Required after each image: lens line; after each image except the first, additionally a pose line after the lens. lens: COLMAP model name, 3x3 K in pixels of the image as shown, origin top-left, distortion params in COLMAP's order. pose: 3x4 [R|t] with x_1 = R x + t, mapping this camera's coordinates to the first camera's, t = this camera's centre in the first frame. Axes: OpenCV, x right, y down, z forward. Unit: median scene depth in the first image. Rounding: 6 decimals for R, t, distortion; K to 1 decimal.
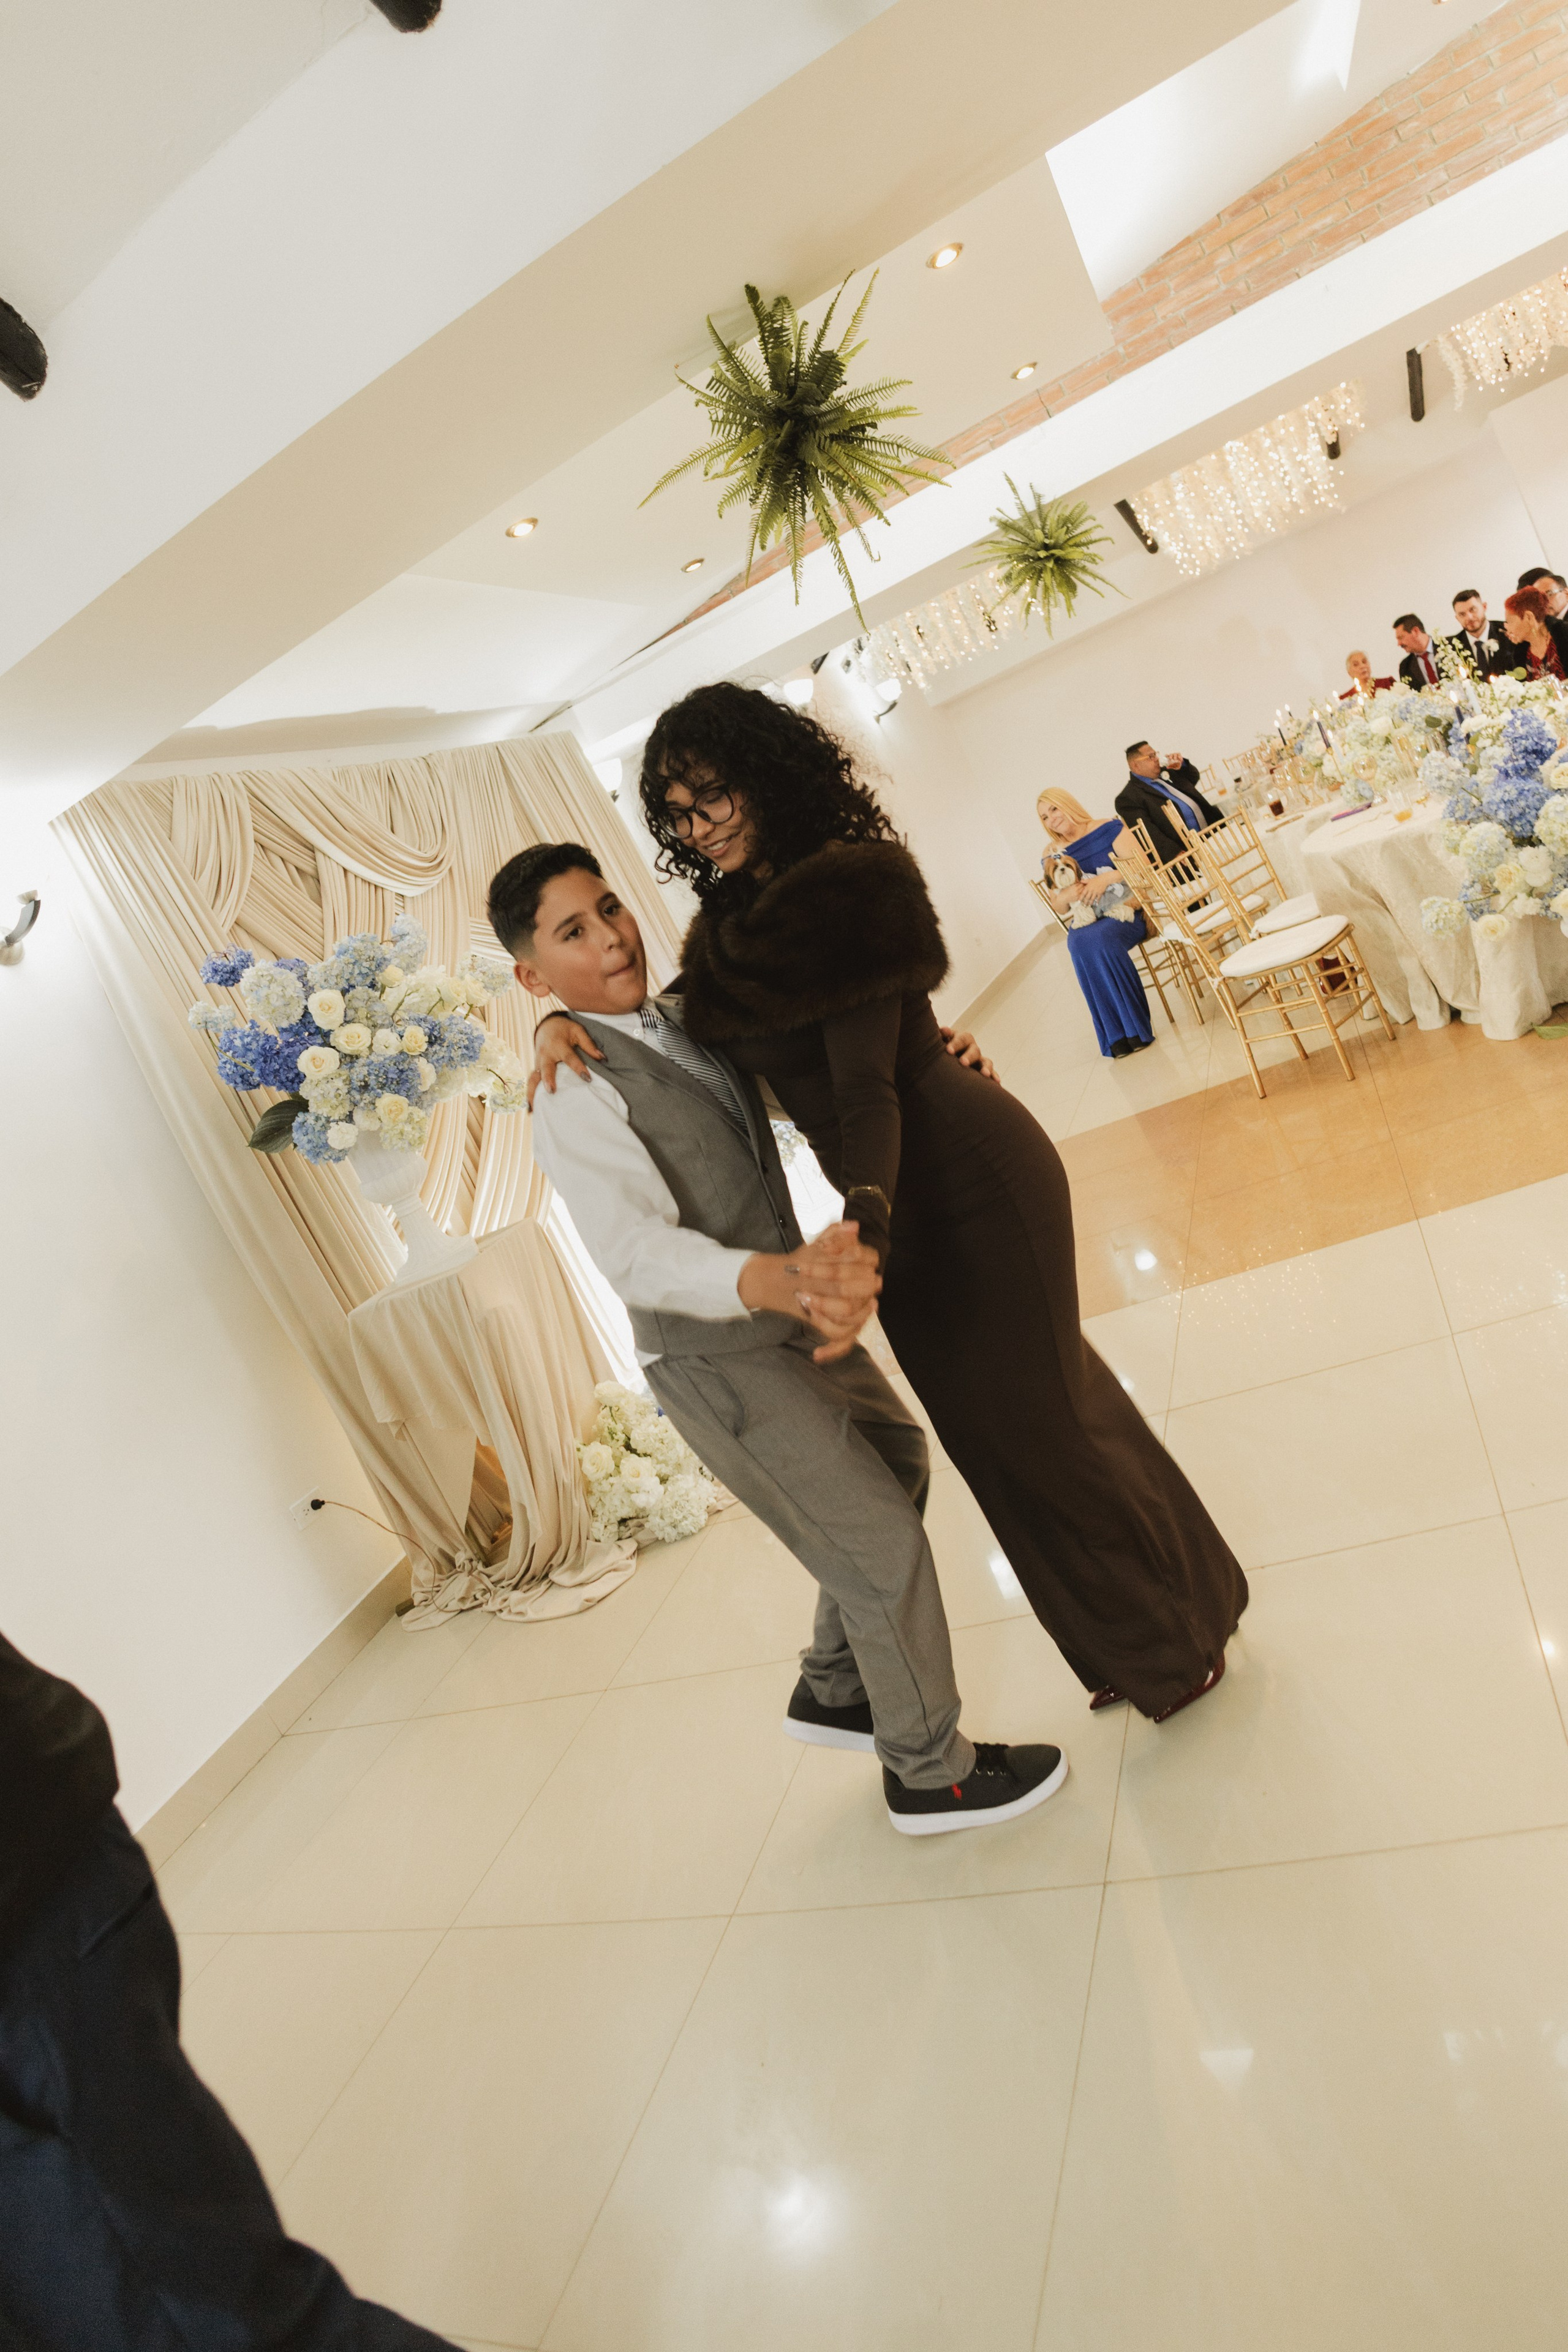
lens RADIAL K [[1311.1, 0, 740.3], [0, 1311.1, 1131.8], [0, 0, 1]] dist [-0.054537, 0.007031]
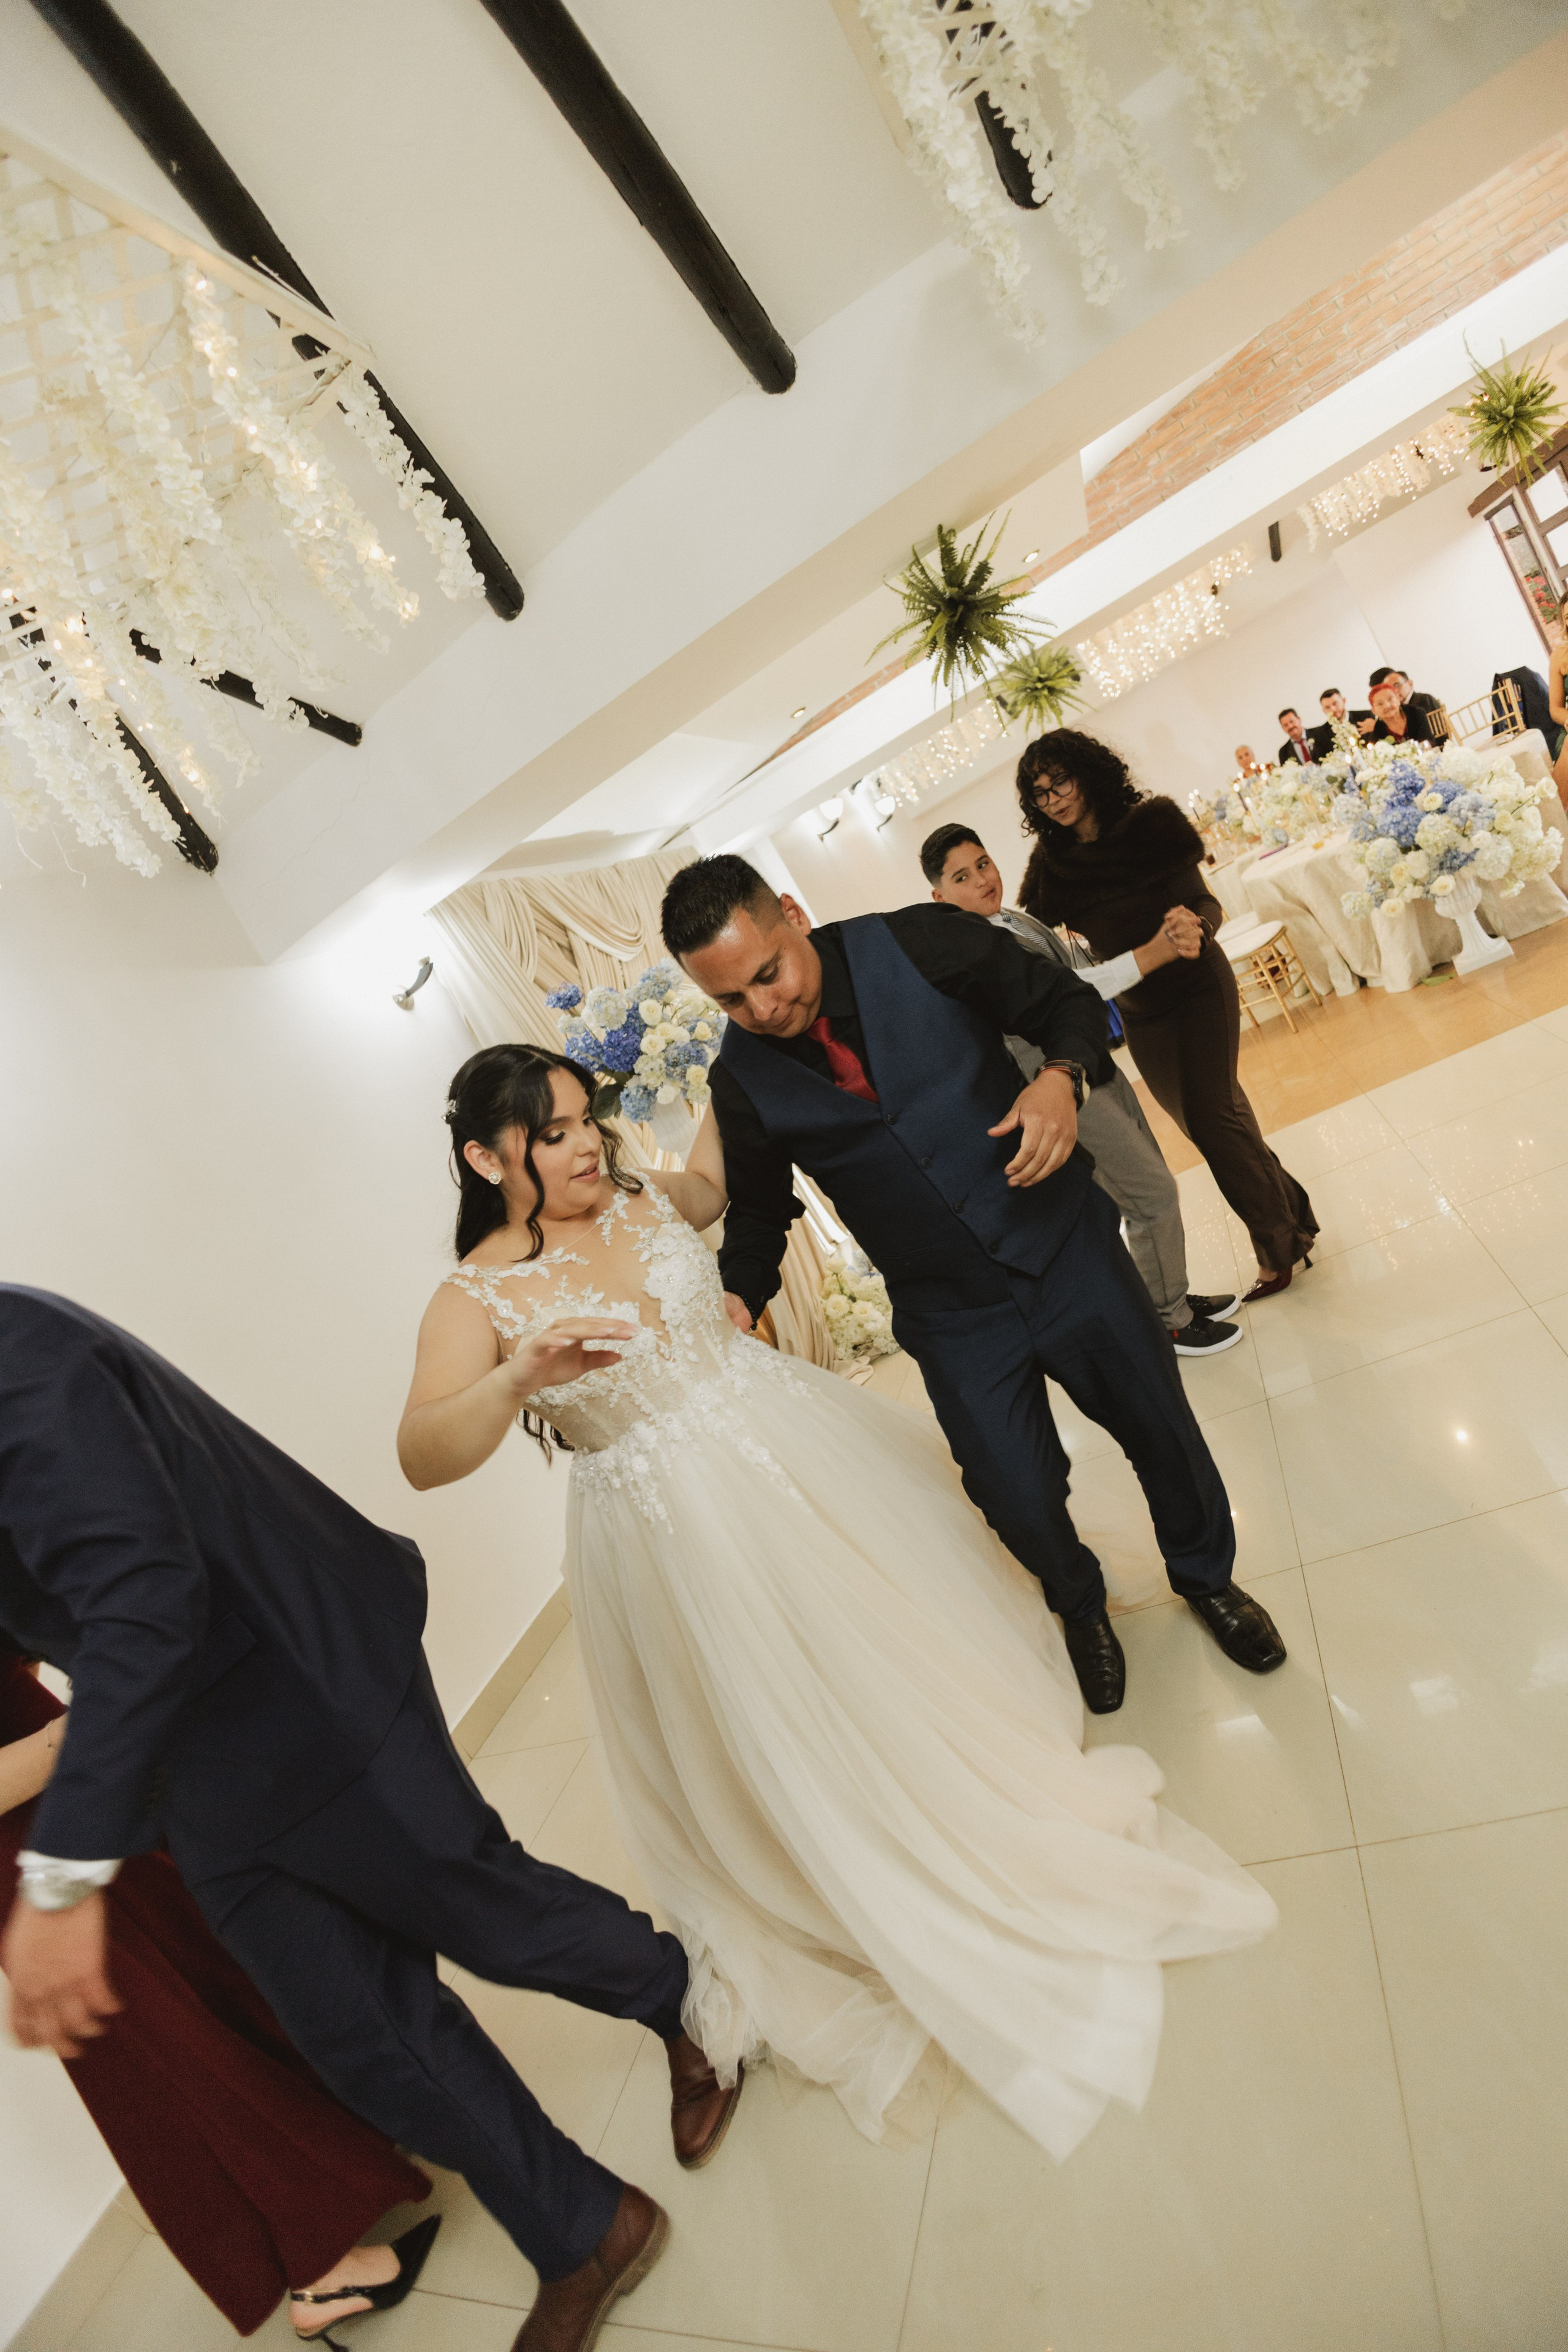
lens RADIAL K [[1014.4, 0, 789.7], [0, 1014.4, 1179.5], [0, 0, 1]] dist [-0.054965, 0.007862]
pose [[0.996476, -0.083761, -0.004384, -0.089543], [0.083828, 0.996306, 0.018617, 0.051116], [0.002808, -0.018919, 0.999817, -0.105006]]
